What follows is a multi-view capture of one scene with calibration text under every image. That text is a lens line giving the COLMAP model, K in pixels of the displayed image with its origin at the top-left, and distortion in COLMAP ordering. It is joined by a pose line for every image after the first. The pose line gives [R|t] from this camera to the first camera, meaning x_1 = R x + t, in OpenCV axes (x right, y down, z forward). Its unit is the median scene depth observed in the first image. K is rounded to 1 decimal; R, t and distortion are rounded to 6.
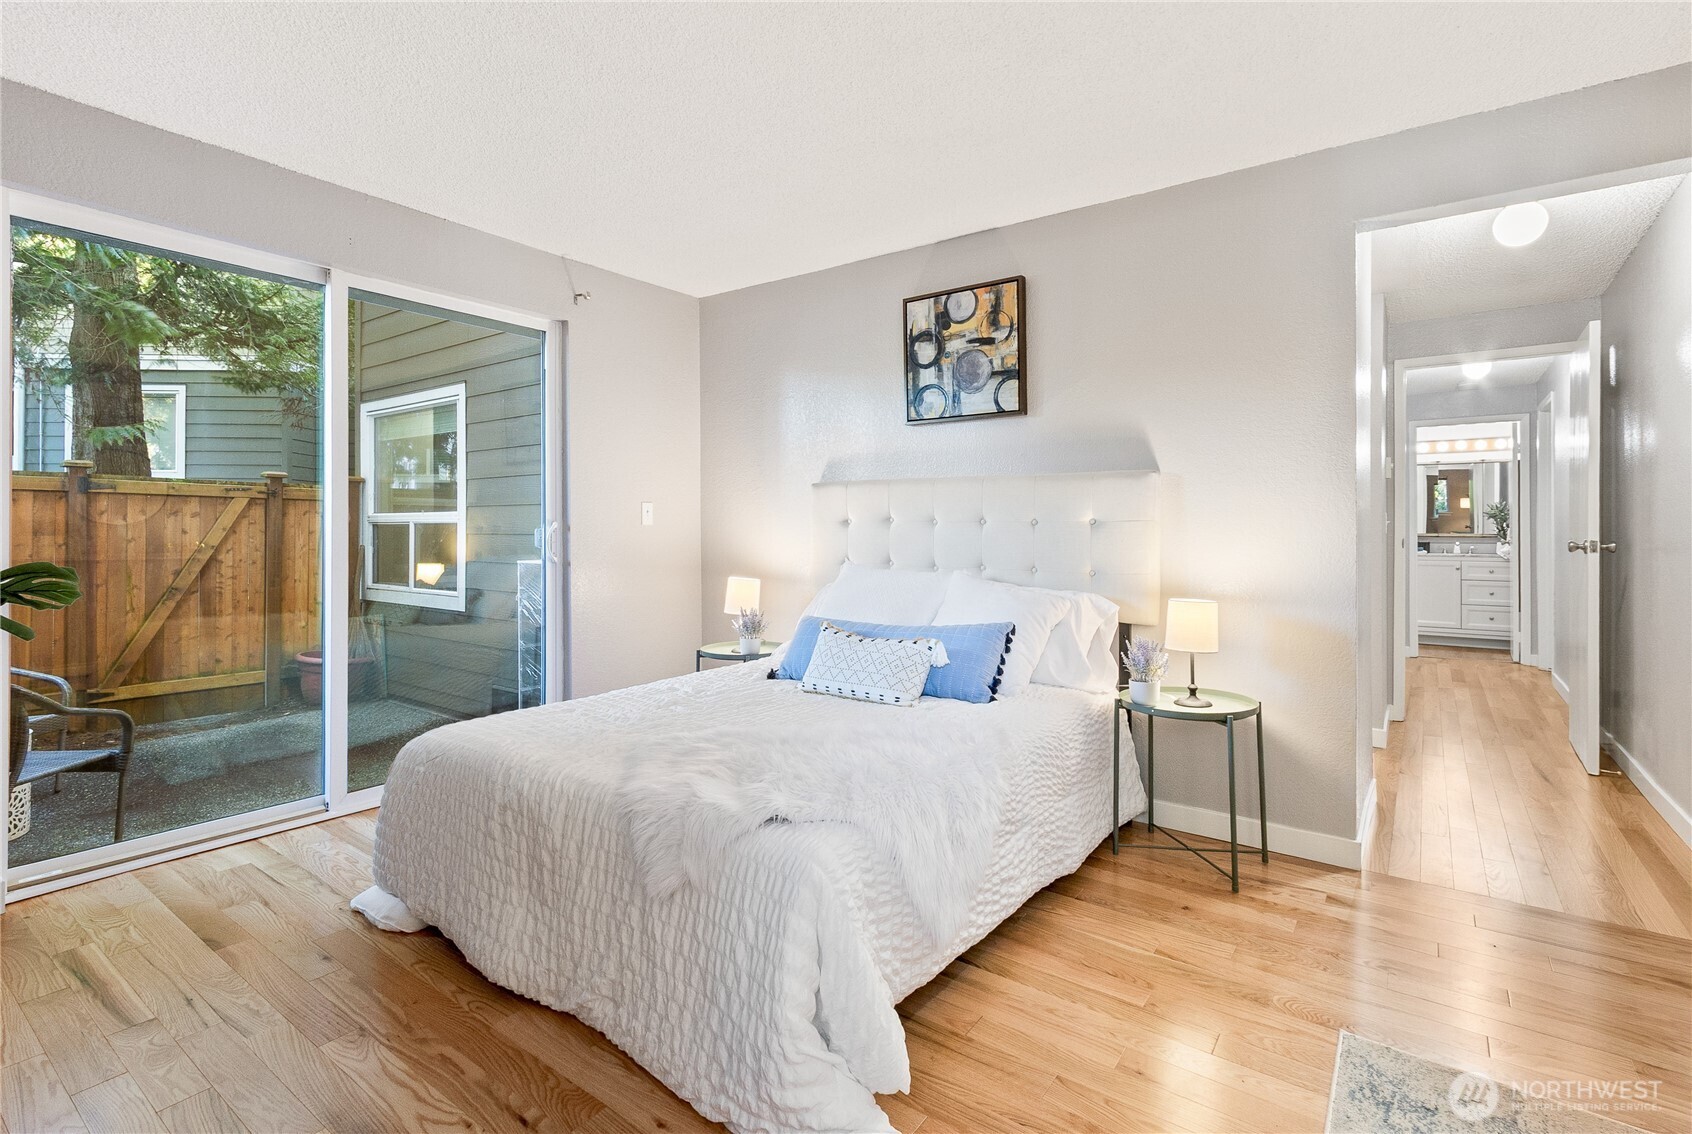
lens RADIAL K [[789.2, 0, 842.7], [0, 789.2, 530.8], [0, 0, 1]] dist [0.008627, -0.001714]
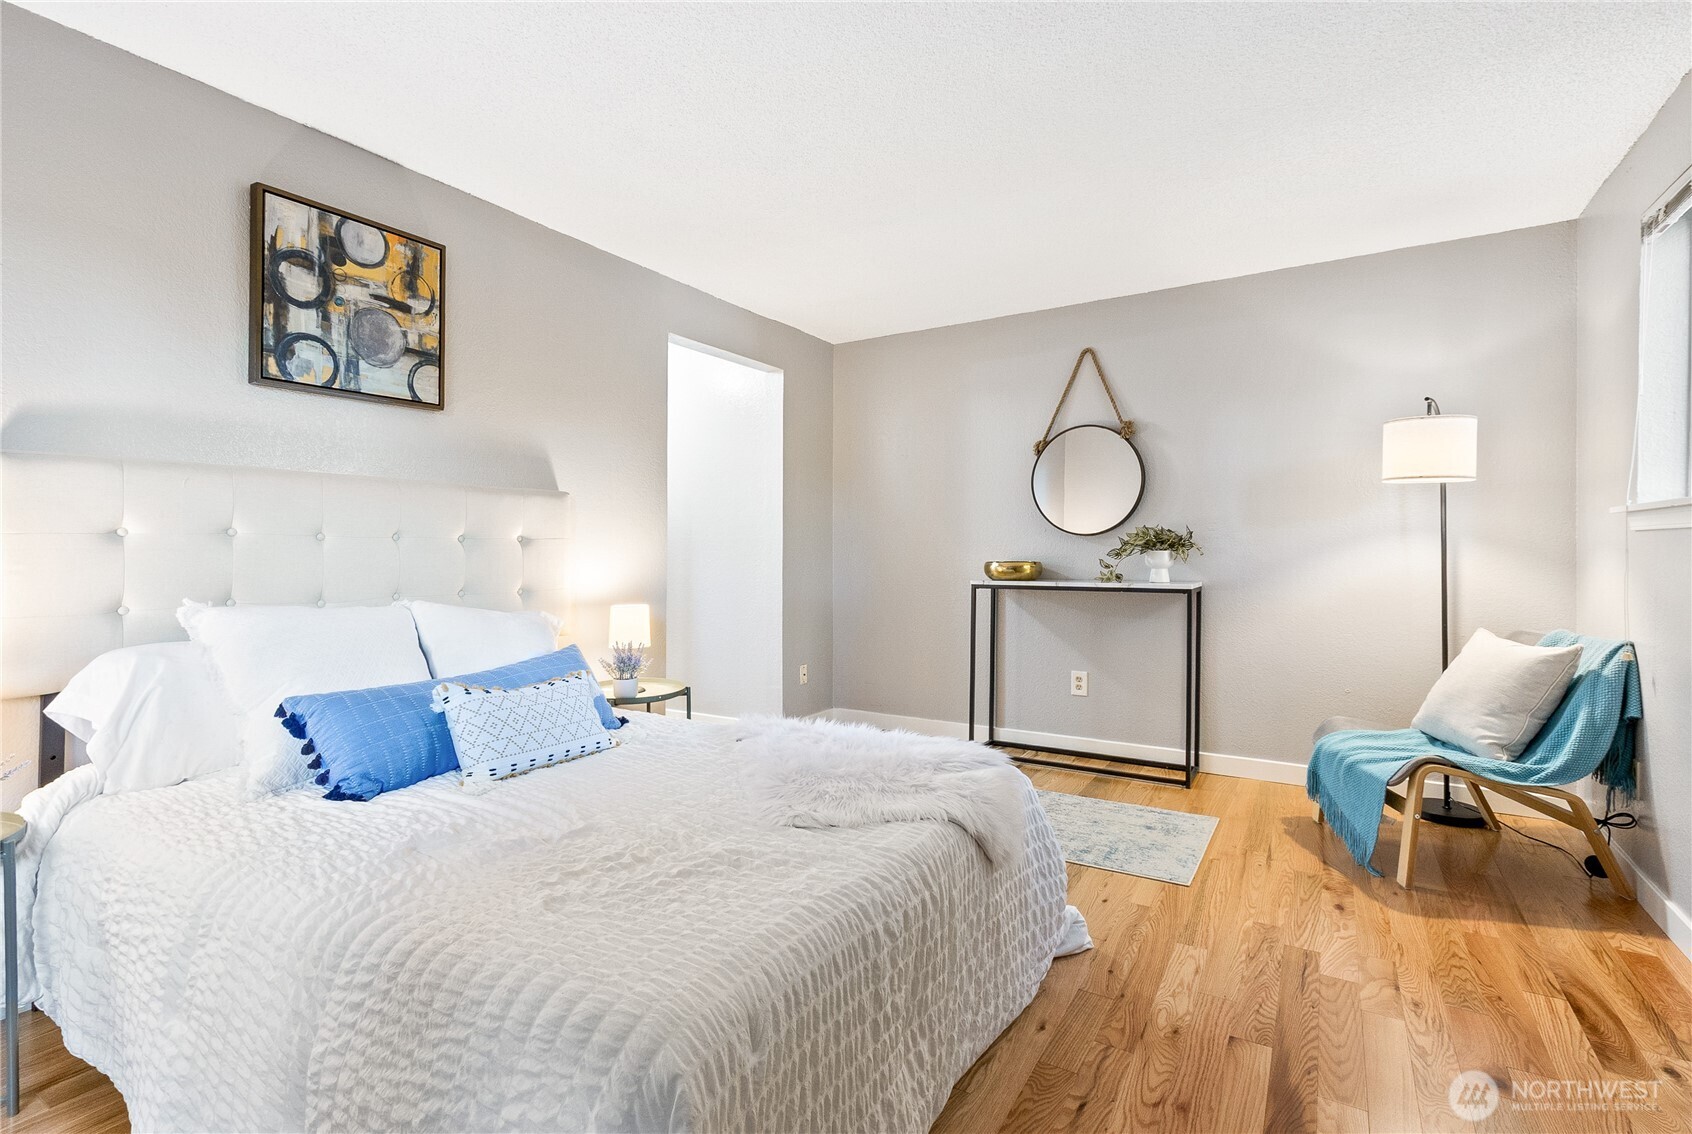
lens RADIAL K [[789.2, 0, 838.0], [0, 789.2, 554.6], [0, 0, 1]] dist [0.008627, -0.001714]
pose [[-0.075243, -0.016905, 0.997022, -0.632577], [-0.000158, 0.999856, 0.016941, -0.007151], [-0.997165, 0.001117, -0.075235, 0.622935]]
